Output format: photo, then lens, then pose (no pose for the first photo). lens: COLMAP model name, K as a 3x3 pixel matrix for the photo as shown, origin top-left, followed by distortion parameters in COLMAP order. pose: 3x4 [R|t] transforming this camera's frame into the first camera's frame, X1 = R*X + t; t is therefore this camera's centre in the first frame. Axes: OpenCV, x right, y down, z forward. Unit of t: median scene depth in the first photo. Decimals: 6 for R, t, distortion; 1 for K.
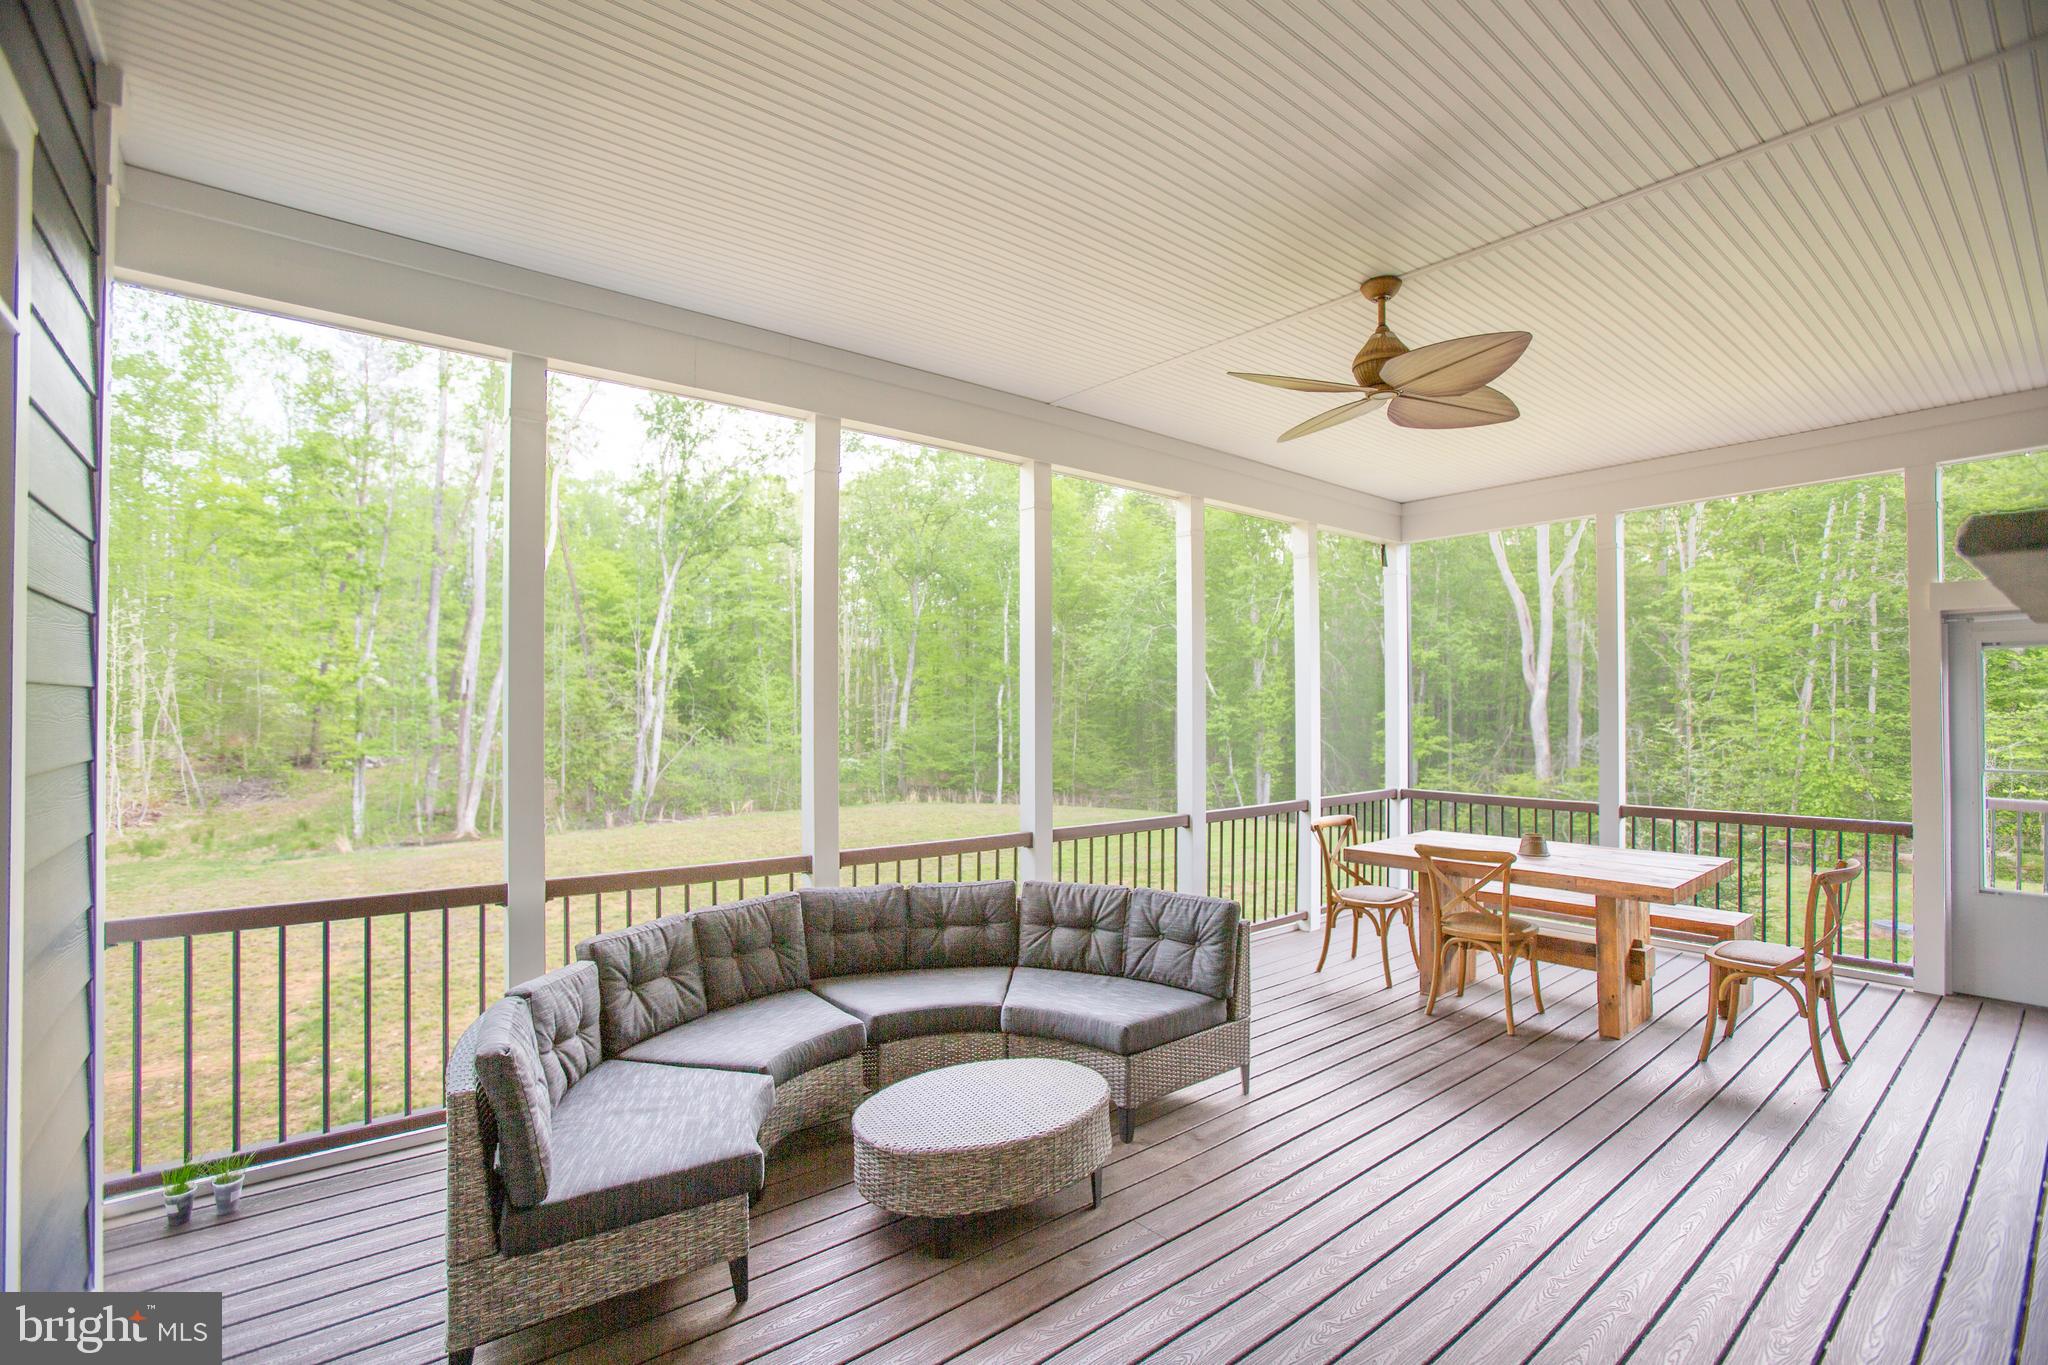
lens RADIAL K [[974.2, 0, 990.9], [0, 974.2, 711.4], [0, 0, 1]] dist [-0.015046, 0.000383]
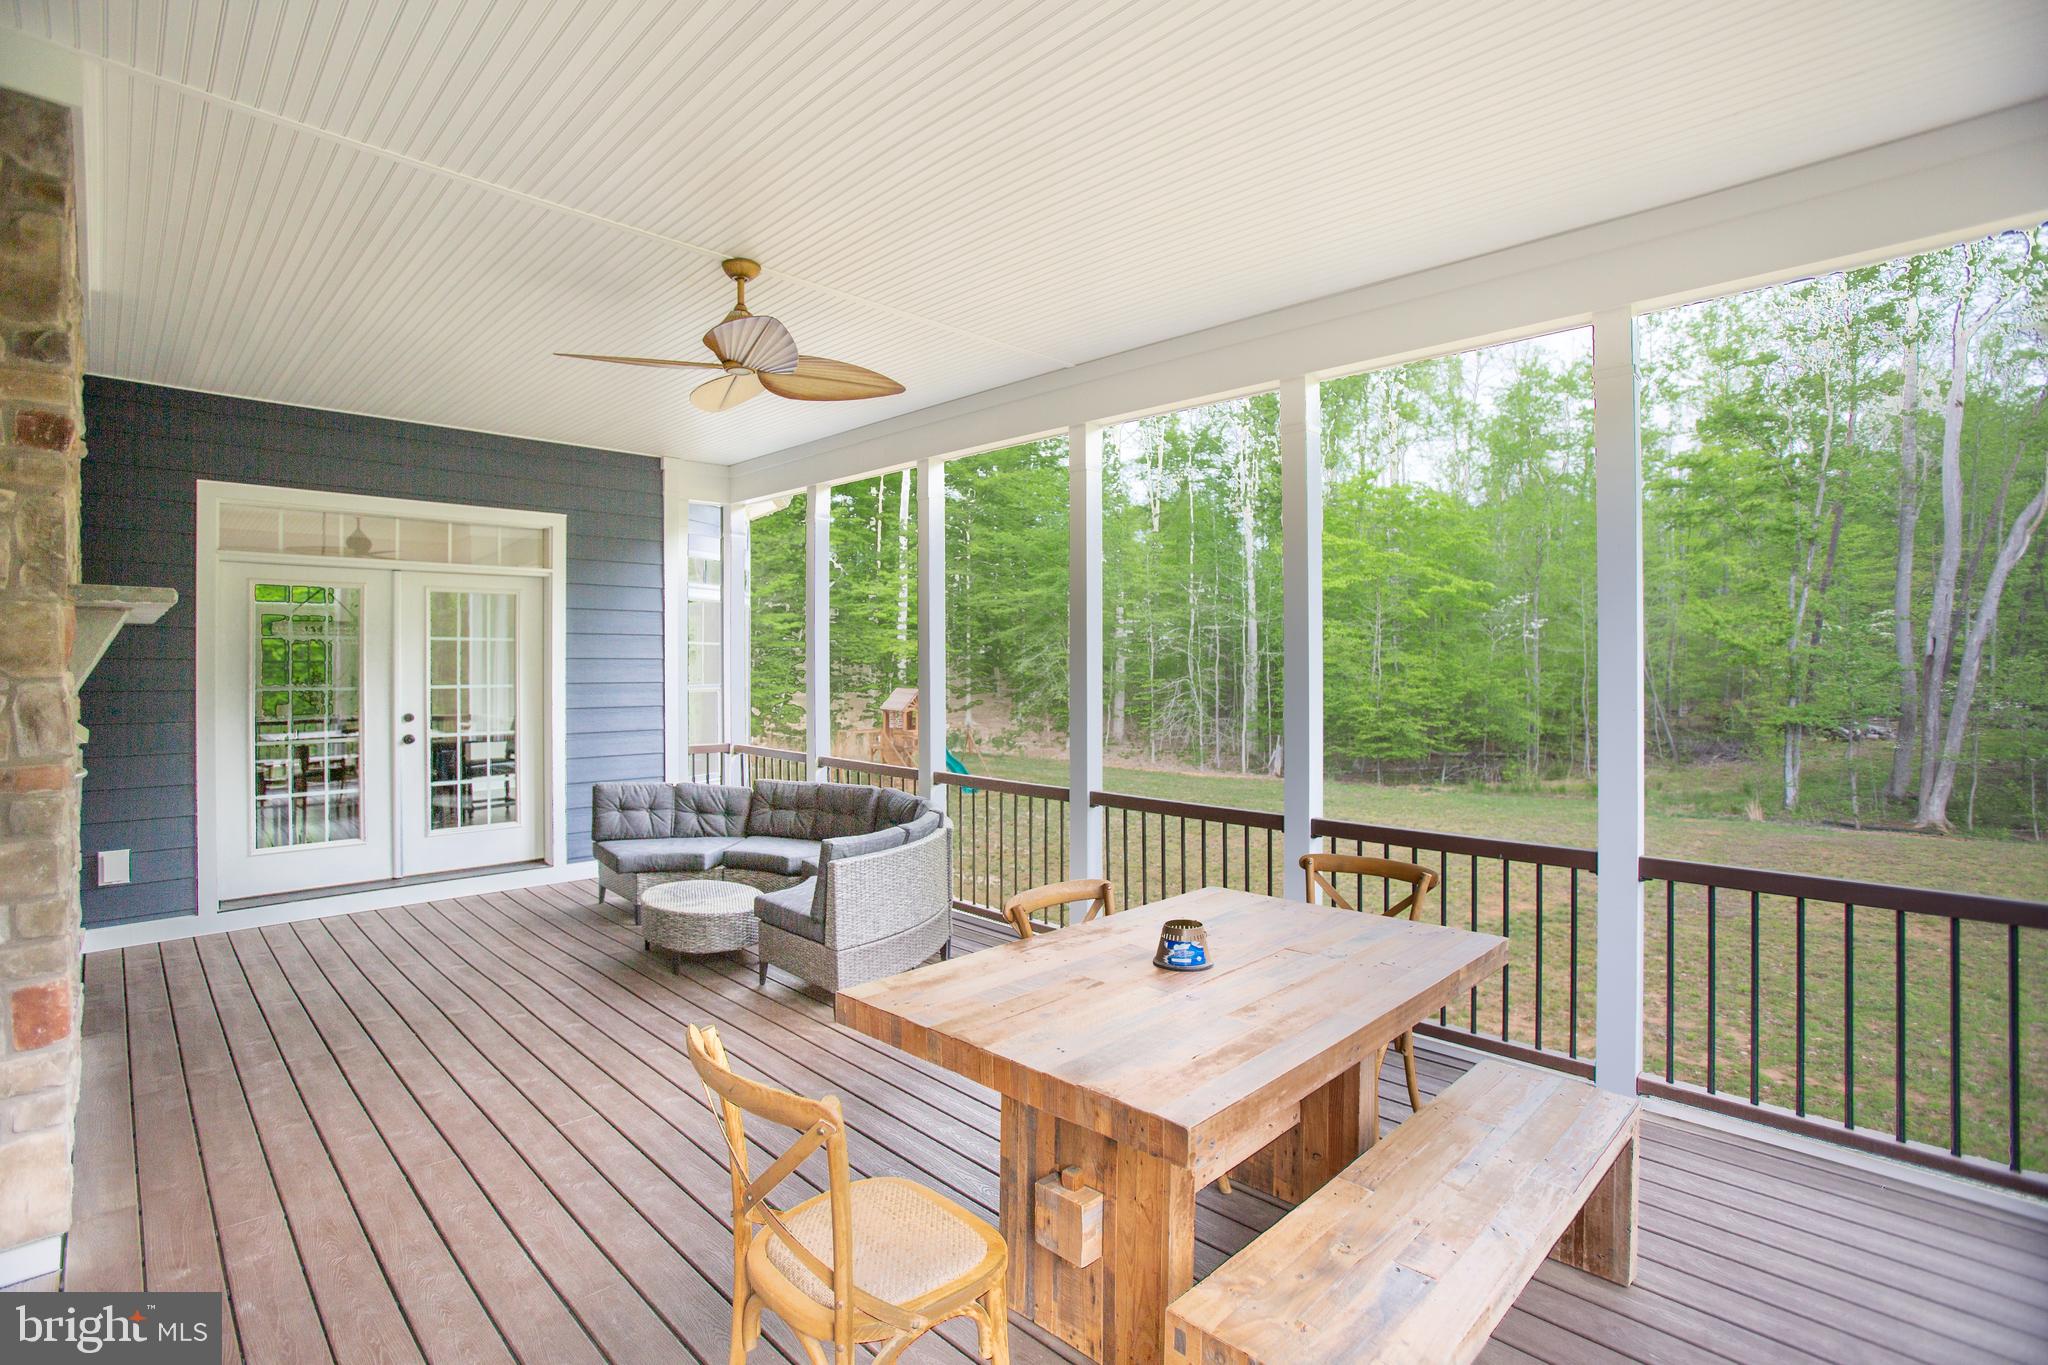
lens RADIAL K [[974.2, 0, 1023.1], [0, 974.2, 669.7], [0, 0, 1]] dist [-0.015046, 0.000383]
pose [[0.096948, -0.001940, -0.995288, 0.209966], [-0.003674, 0.999991, -0.002307, -0.000686], [0.995283, 0.003880, 0.096940, 0.167432]]
